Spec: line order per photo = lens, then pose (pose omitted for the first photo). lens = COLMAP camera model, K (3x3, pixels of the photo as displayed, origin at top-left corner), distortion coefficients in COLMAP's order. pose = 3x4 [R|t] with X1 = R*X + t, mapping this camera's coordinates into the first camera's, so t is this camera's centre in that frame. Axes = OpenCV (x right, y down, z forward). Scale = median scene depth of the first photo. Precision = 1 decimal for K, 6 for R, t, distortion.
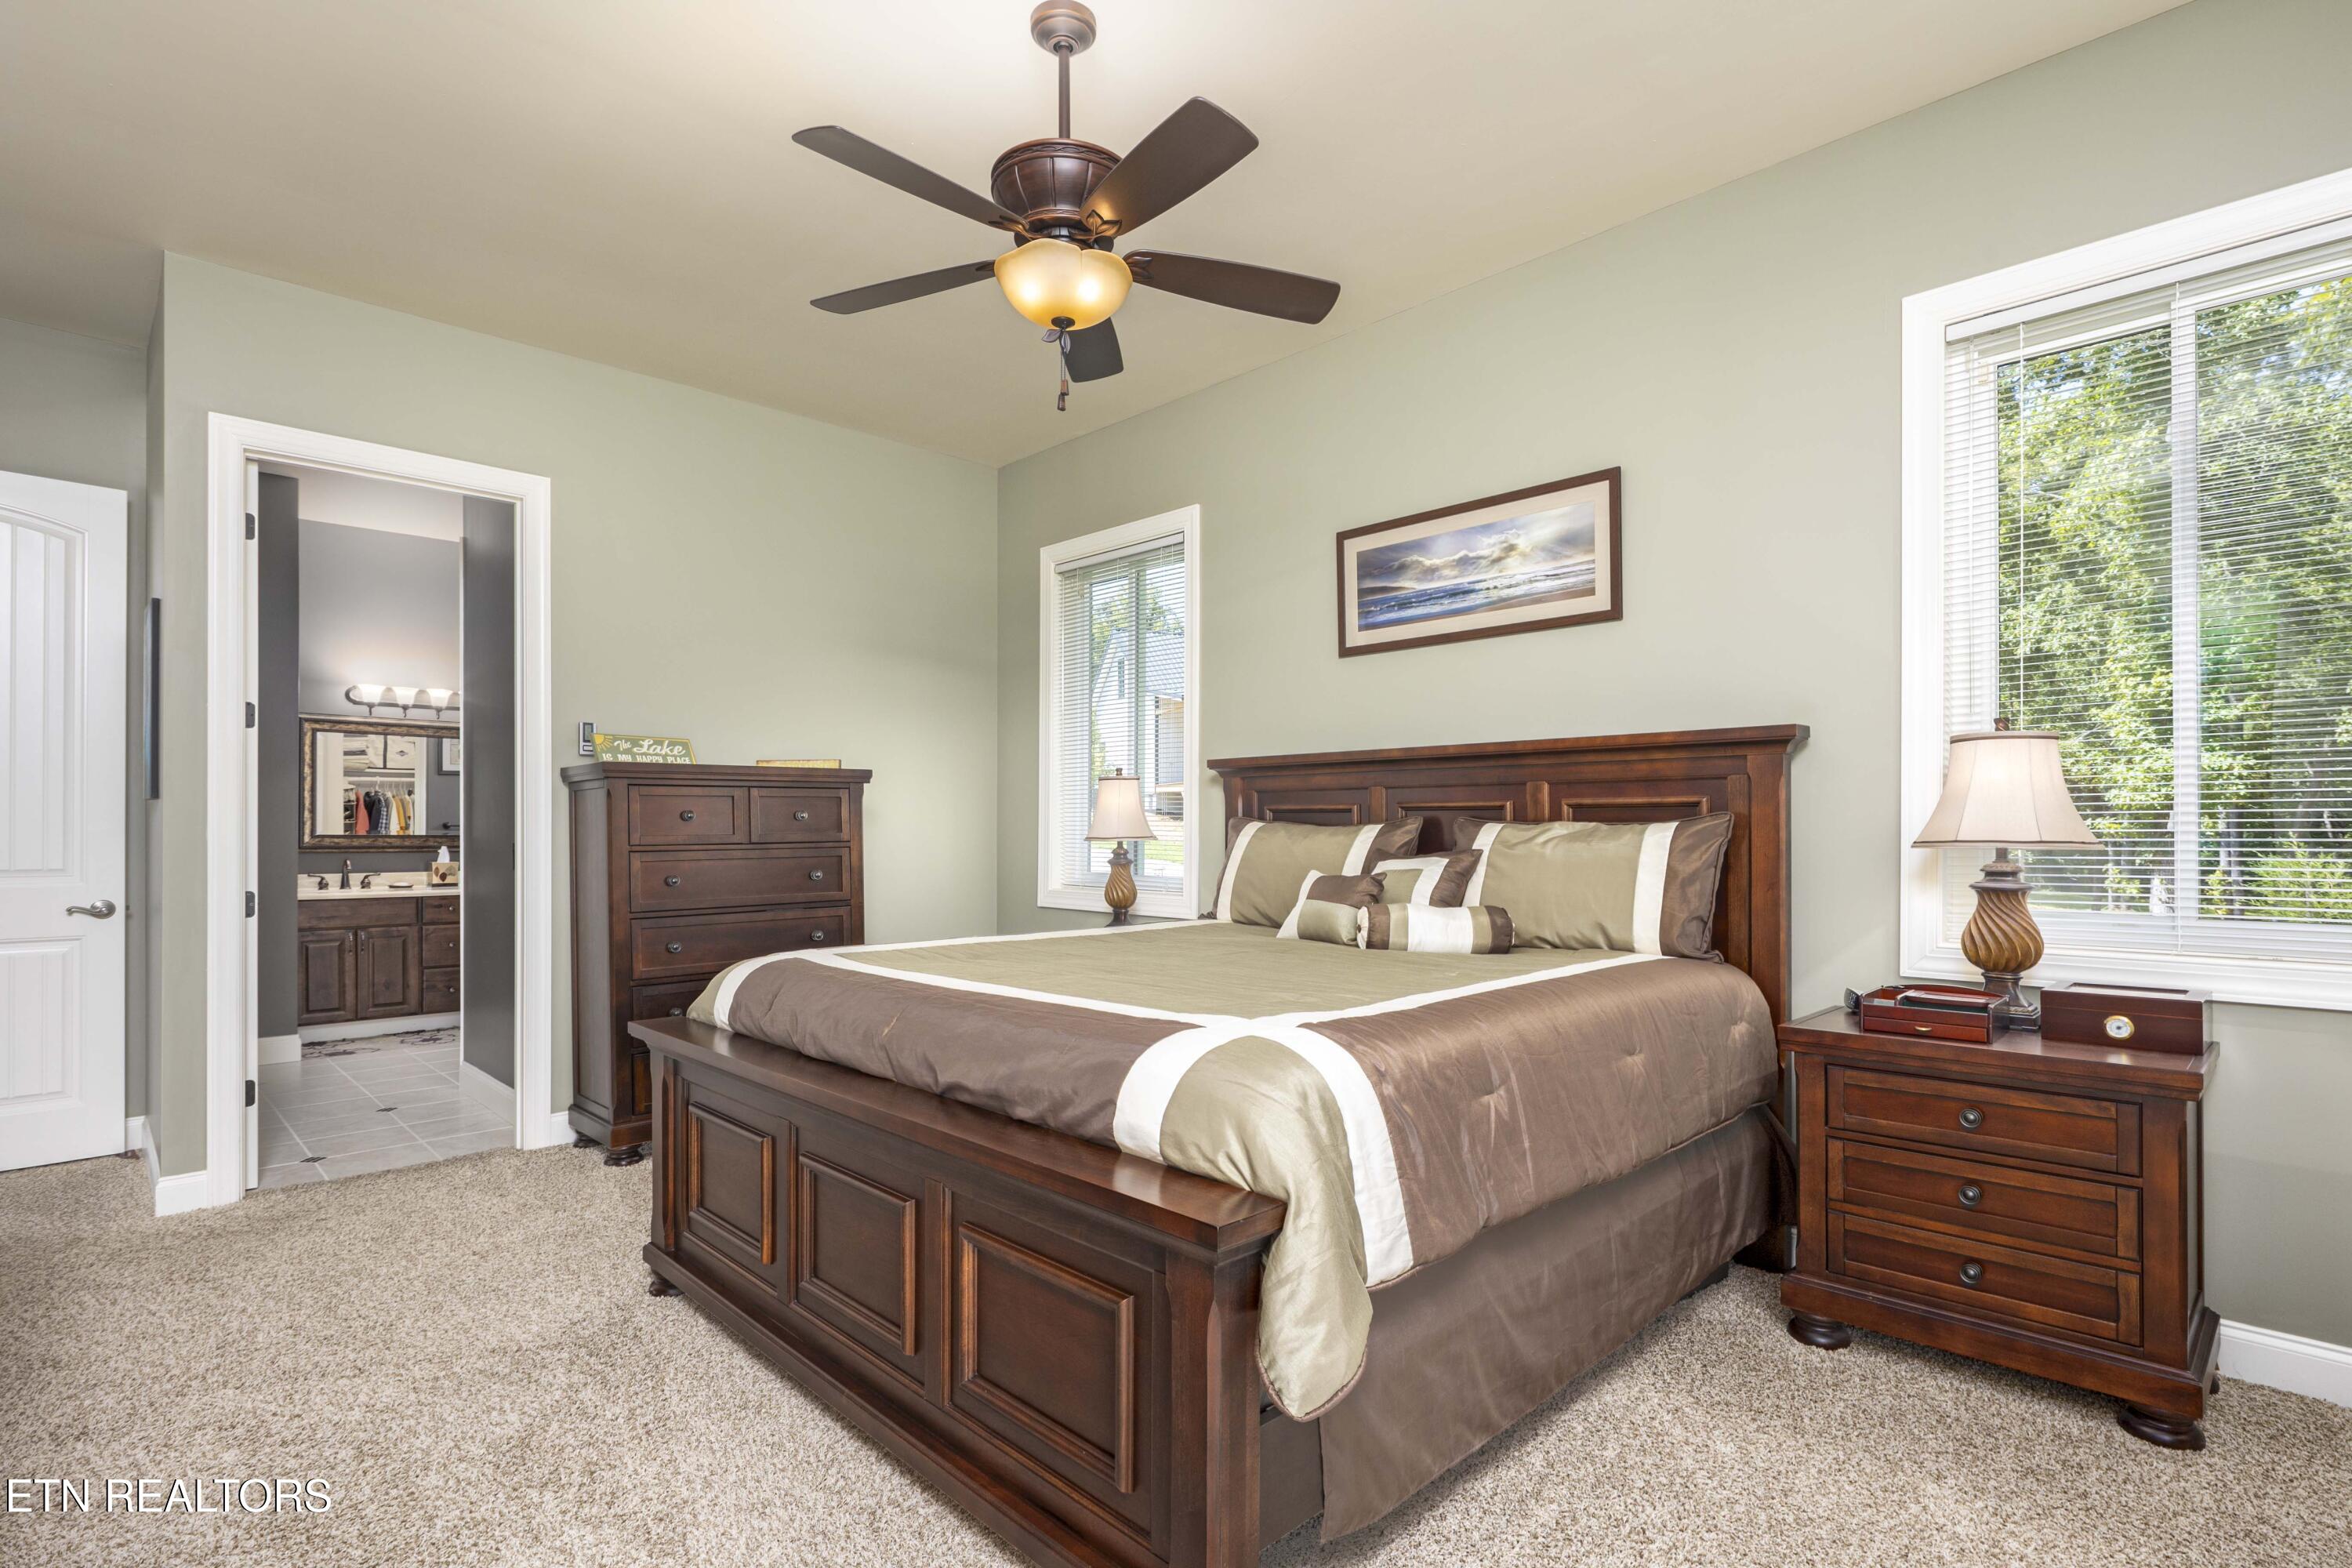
lens RADIAL K [[1148.3, 0, 1142.3], [0, 1148.3, 829.3], [0, 0, 1]] dist [0.003236, -0.000210]
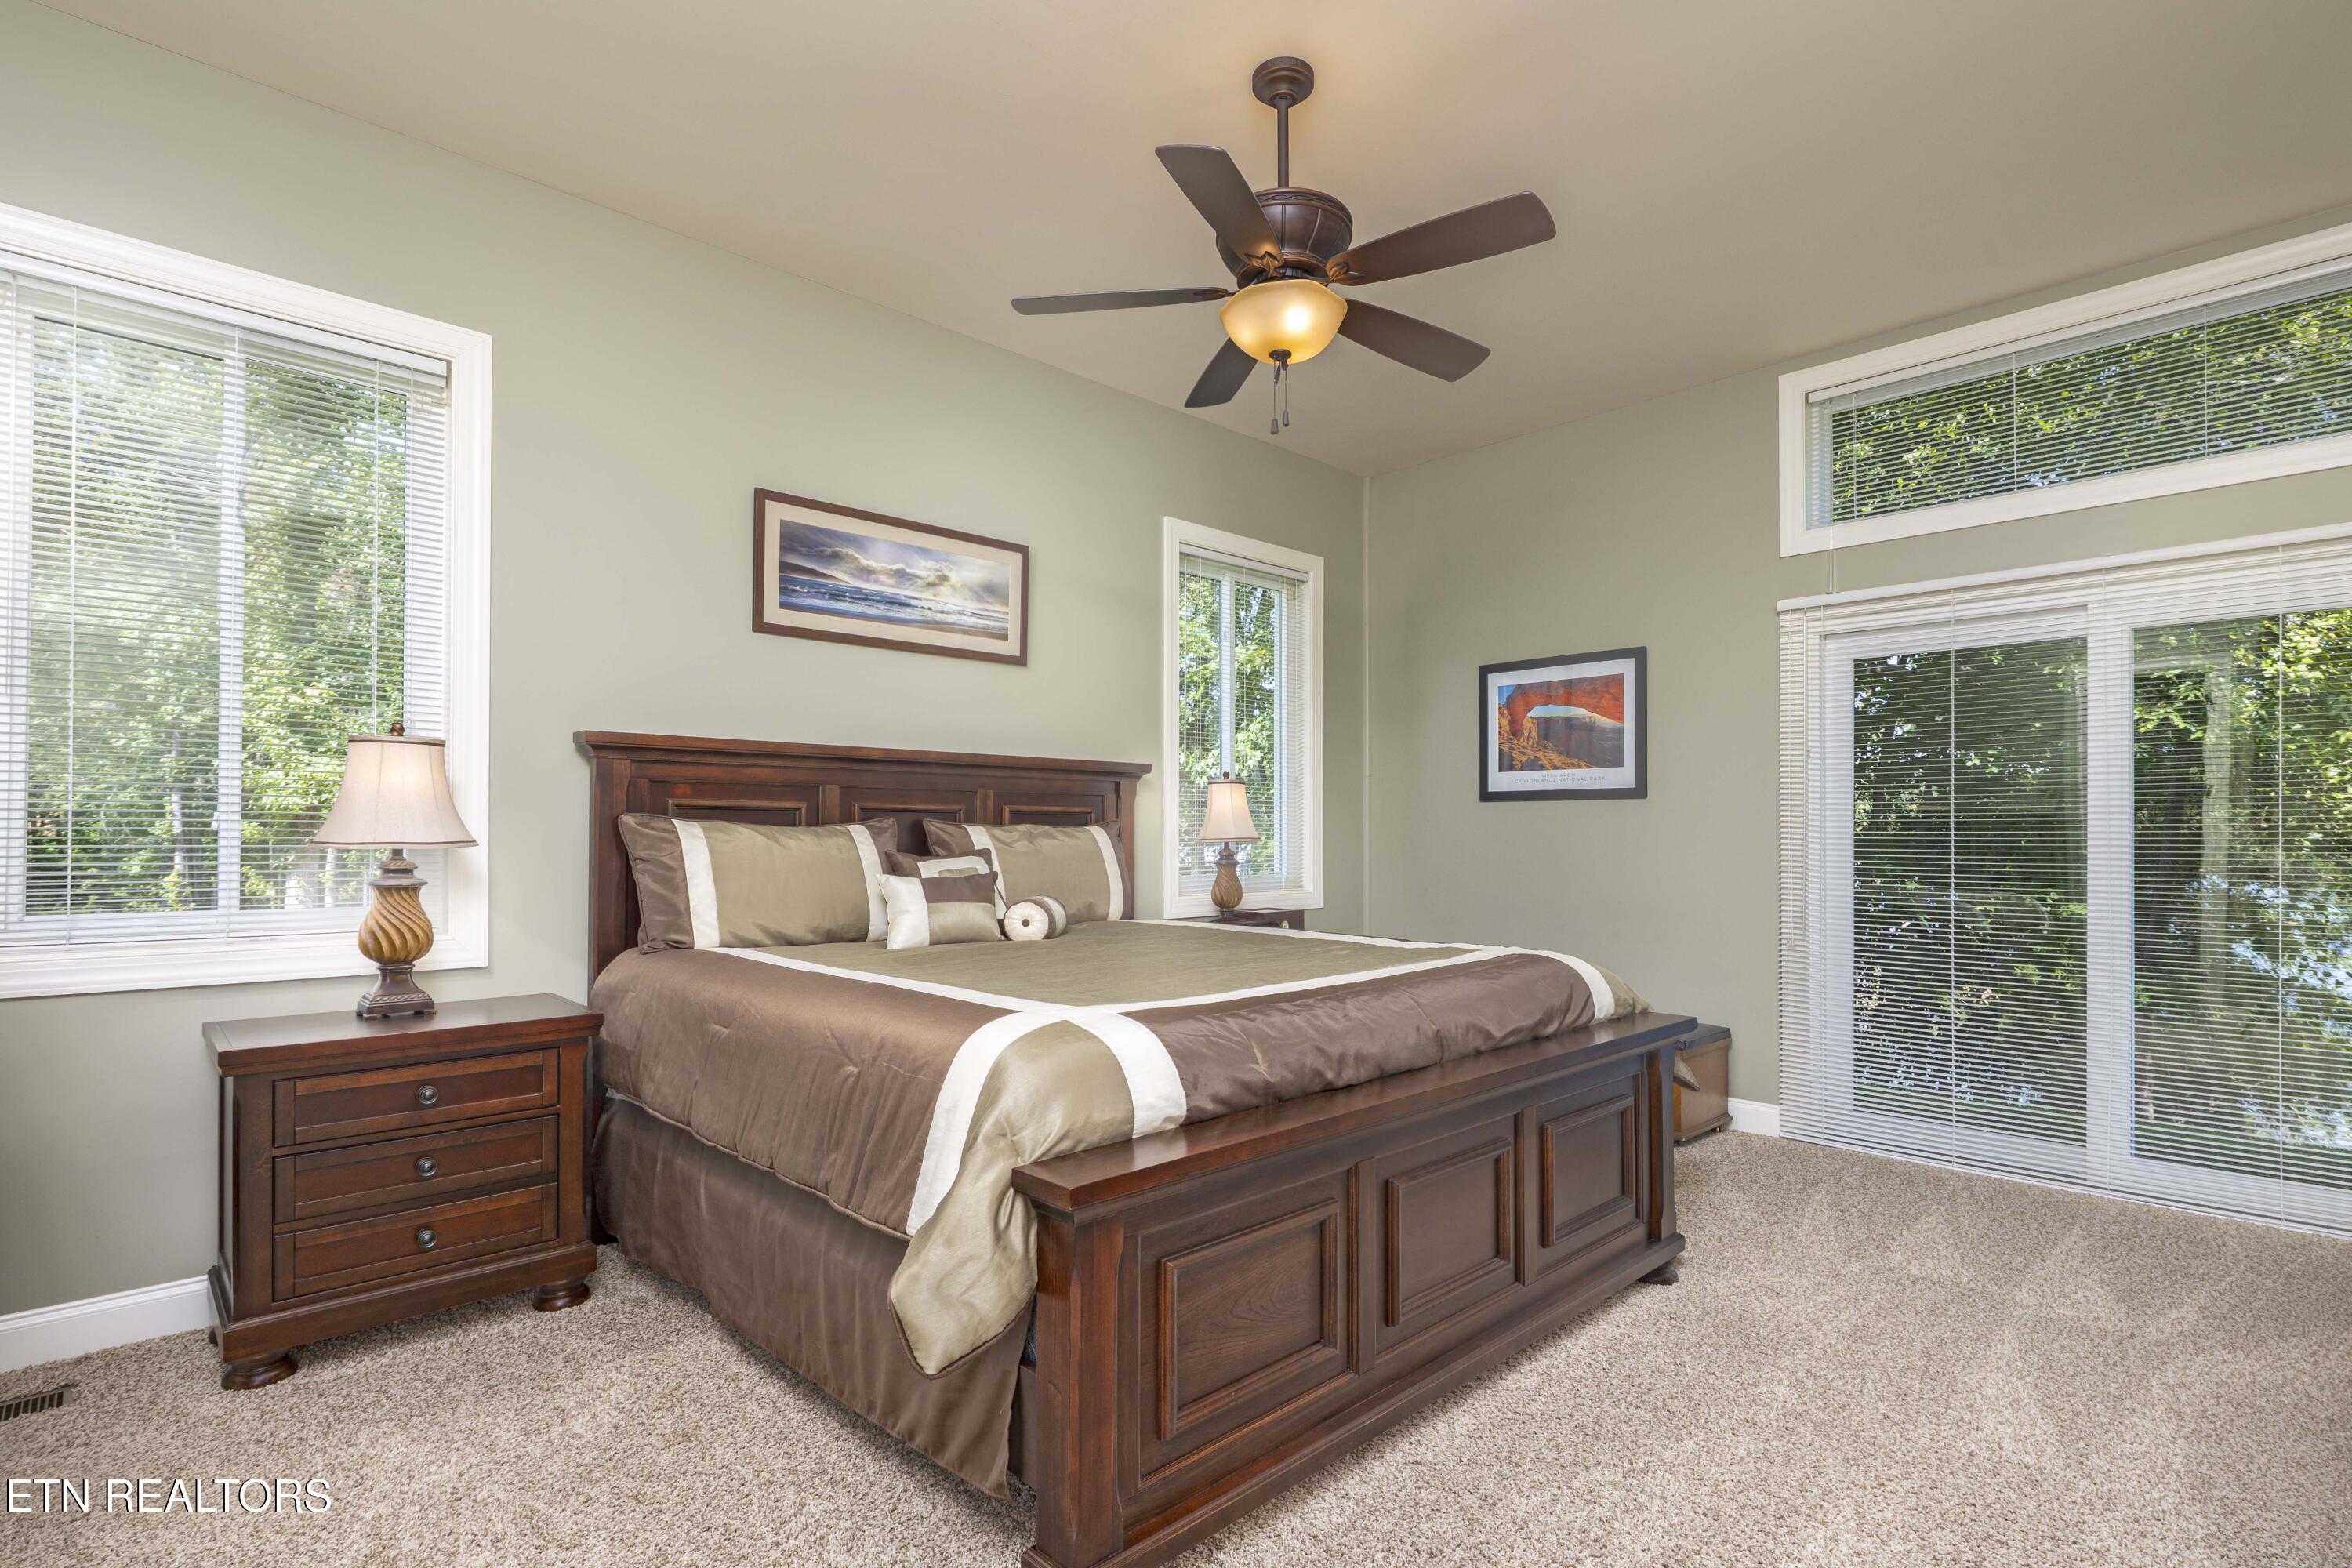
lens RADIAL K [[1148.3, 0, 1131.6], [0, 1148.3, 825.7], [0, 0, 1]] dist [0.003236, -0.000210]
pose [[0.006033, 0.005025, 0.999969, -0.723570], [-0.003359, 0.999982, -0.005005, -0.000056], [-0.999976, -0.003328, 0.006050, 0.743162]]
